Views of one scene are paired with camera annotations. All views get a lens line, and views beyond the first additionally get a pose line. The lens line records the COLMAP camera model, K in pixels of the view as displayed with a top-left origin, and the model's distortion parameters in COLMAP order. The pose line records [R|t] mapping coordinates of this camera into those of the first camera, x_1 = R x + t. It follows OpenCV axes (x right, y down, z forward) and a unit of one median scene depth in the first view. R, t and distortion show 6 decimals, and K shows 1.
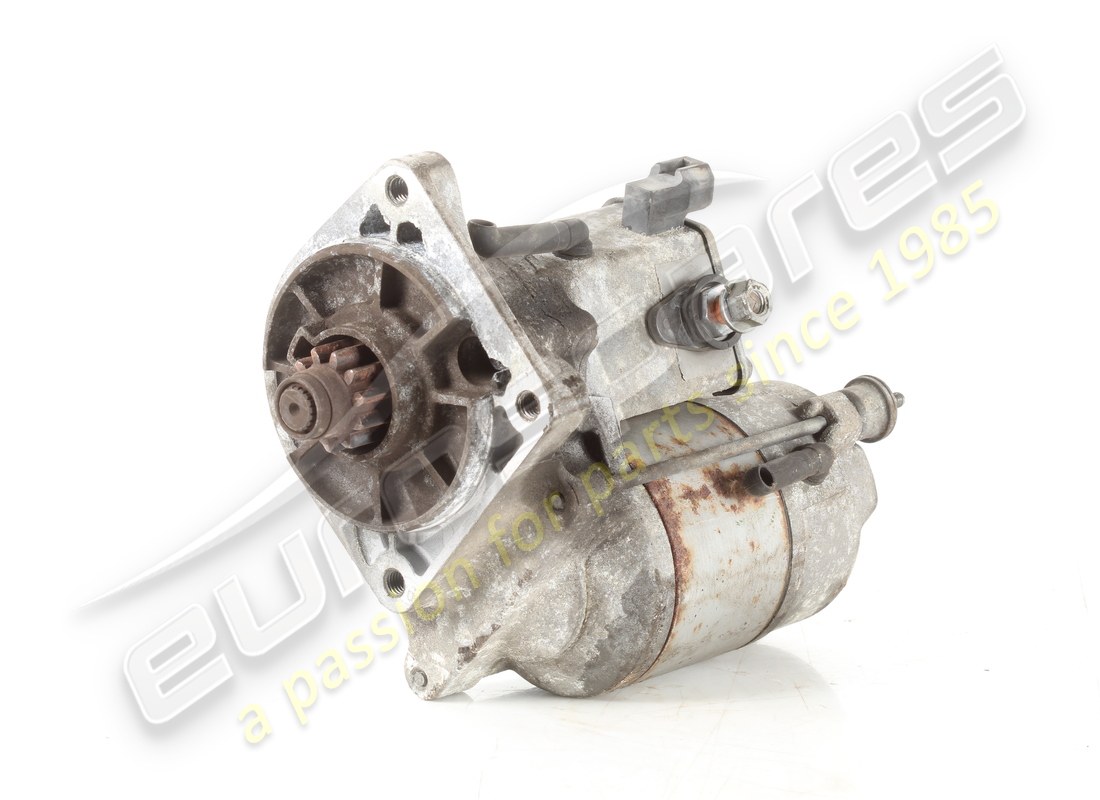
lens RADIAL K [[6965.9, 0, 550.1], [0, 6965.9, 399.8], [0, 0, 1]] dist [-0.309399, 0.000000]
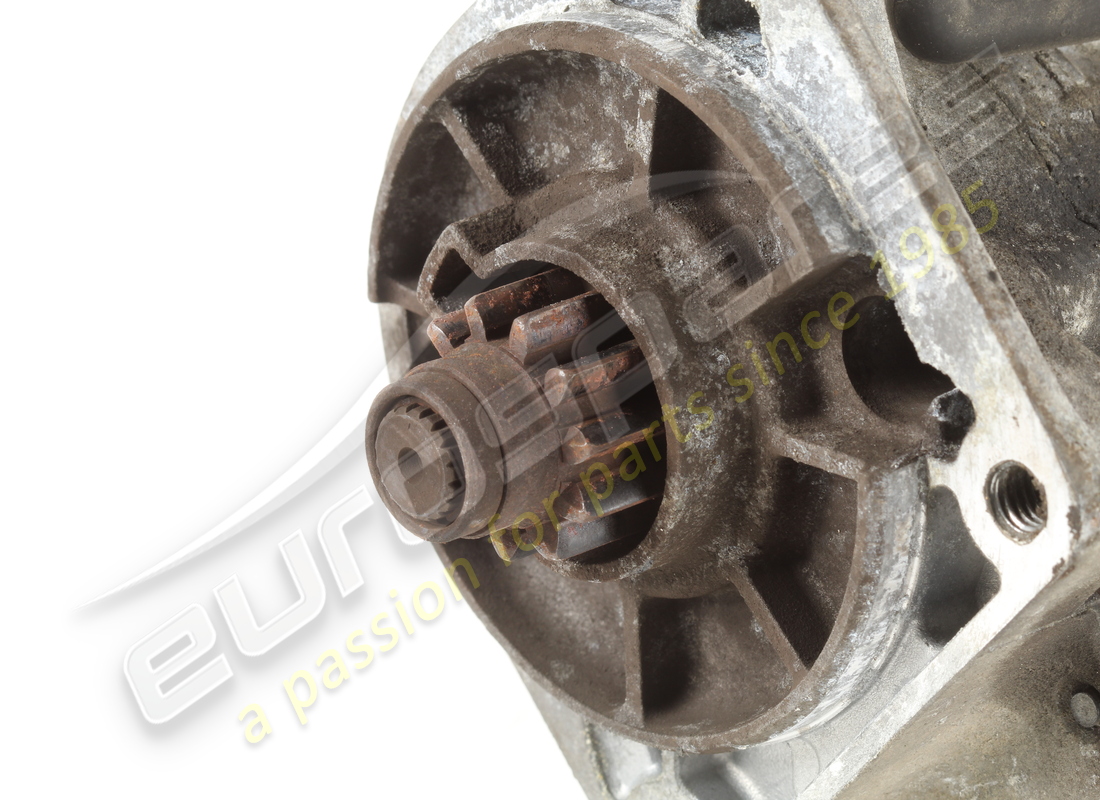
lens RADIAL K [[6965.9, 0, 549.8], [0, 6965.9, 400.3], [0, 0, 1]] dist [-0.309399, 0.000000]
pose [[0.994996, 0.045861, -0.088767, 0.004851], [-0.033113, 0.989585, 0.140092, -0.055828], [0.094267, -0.136452, 0.986151, 0.617626]]
